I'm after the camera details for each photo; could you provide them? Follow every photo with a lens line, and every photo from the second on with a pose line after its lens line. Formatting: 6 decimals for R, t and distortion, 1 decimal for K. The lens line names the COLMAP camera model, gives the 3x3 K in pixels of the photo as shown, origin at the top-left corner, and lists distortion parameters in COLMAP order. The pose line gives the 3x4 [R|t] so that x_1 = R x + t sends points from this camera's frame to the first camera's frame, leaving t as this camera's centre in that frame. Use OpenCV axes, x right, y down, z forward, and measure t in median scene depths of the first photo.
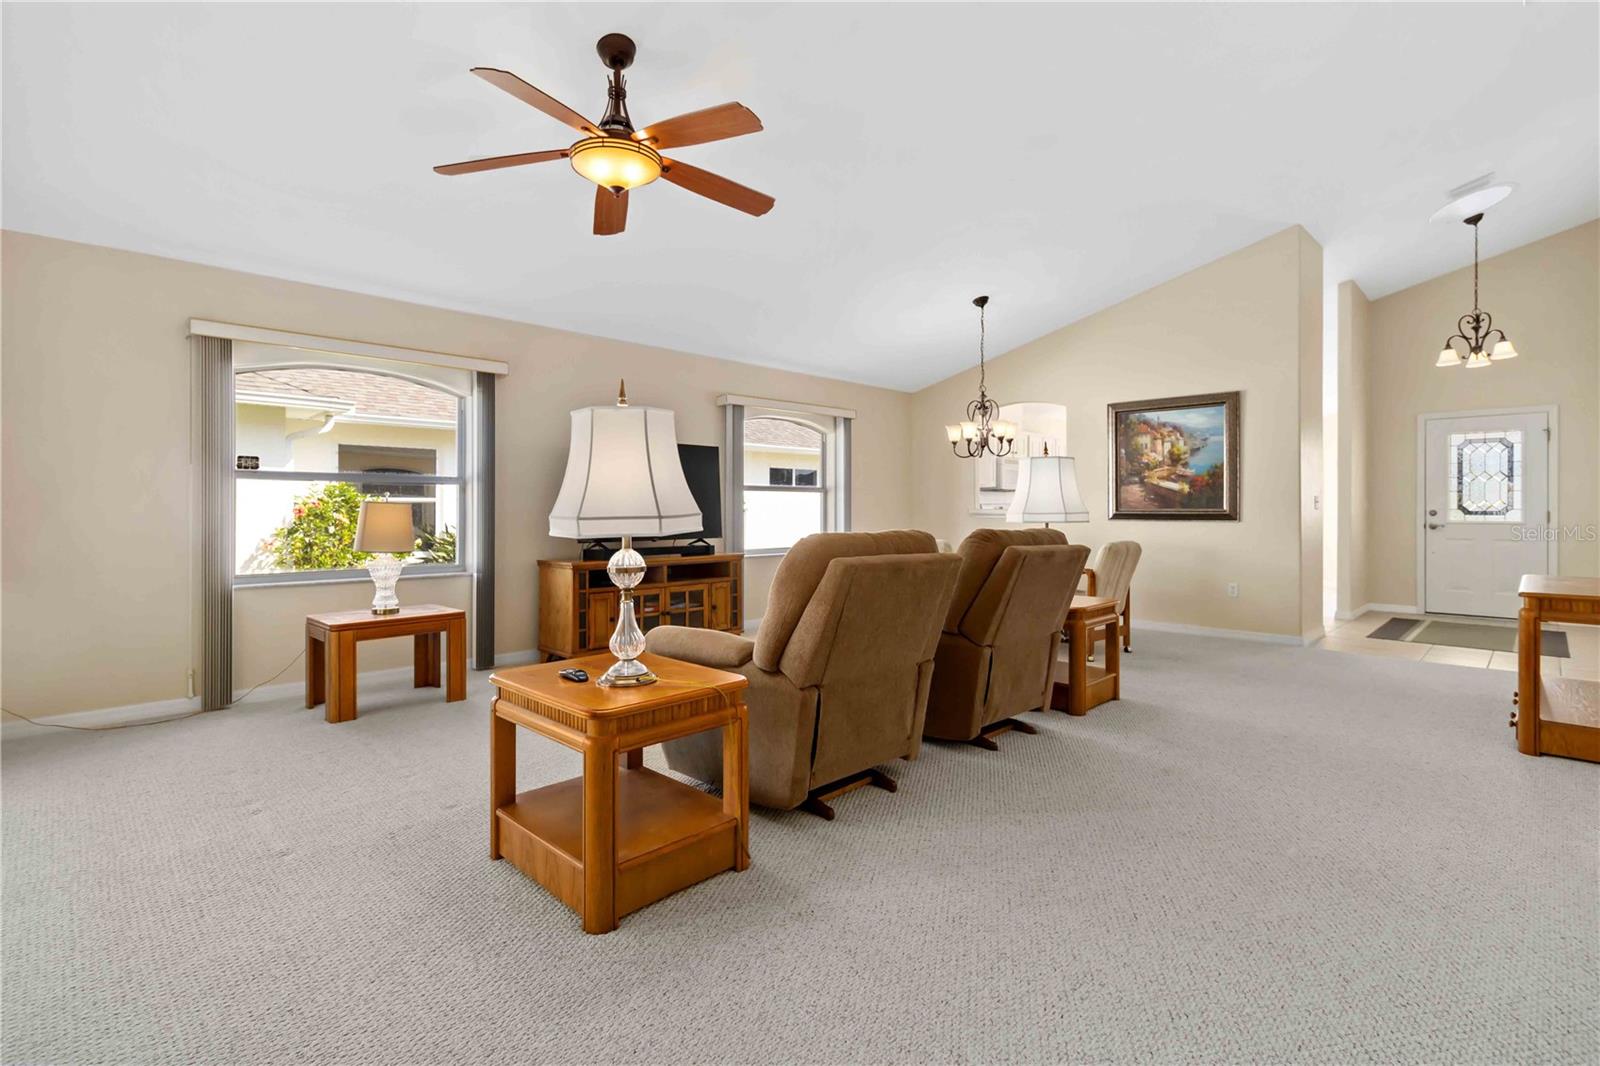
lens RADIAL K [[742.5, 0, 812.5], [0, 742.5, 515.0], [0, 0, 1]] dist [0.002647, 0.001013]
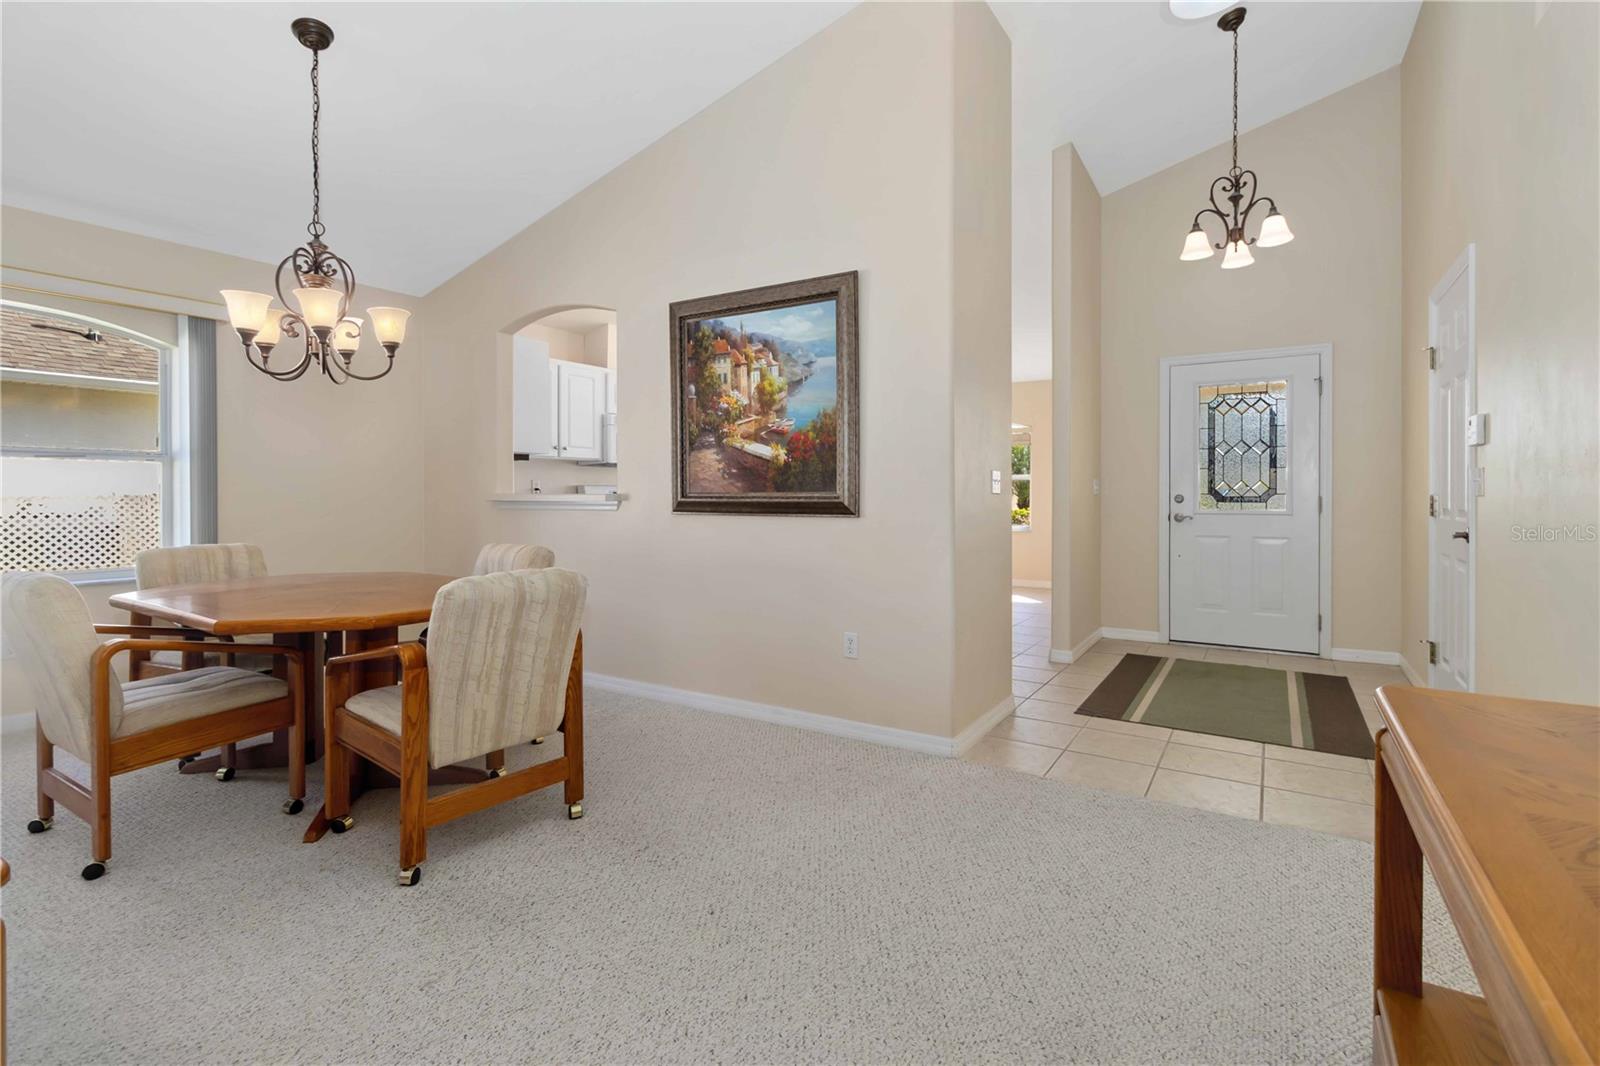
lens RADIAL K [[742.5, 0, 814.4], [0, 742.5, 507.0], [0, 0, 1]] dist [0.002647, 0.001013]
pose [[0.974581, -0.004207, 0.223998, 0.400196], [0.002422, 0.999963, 0.008241, -0.002344], [-0.224024, -0.007489, 0.974555, 0.461602]]
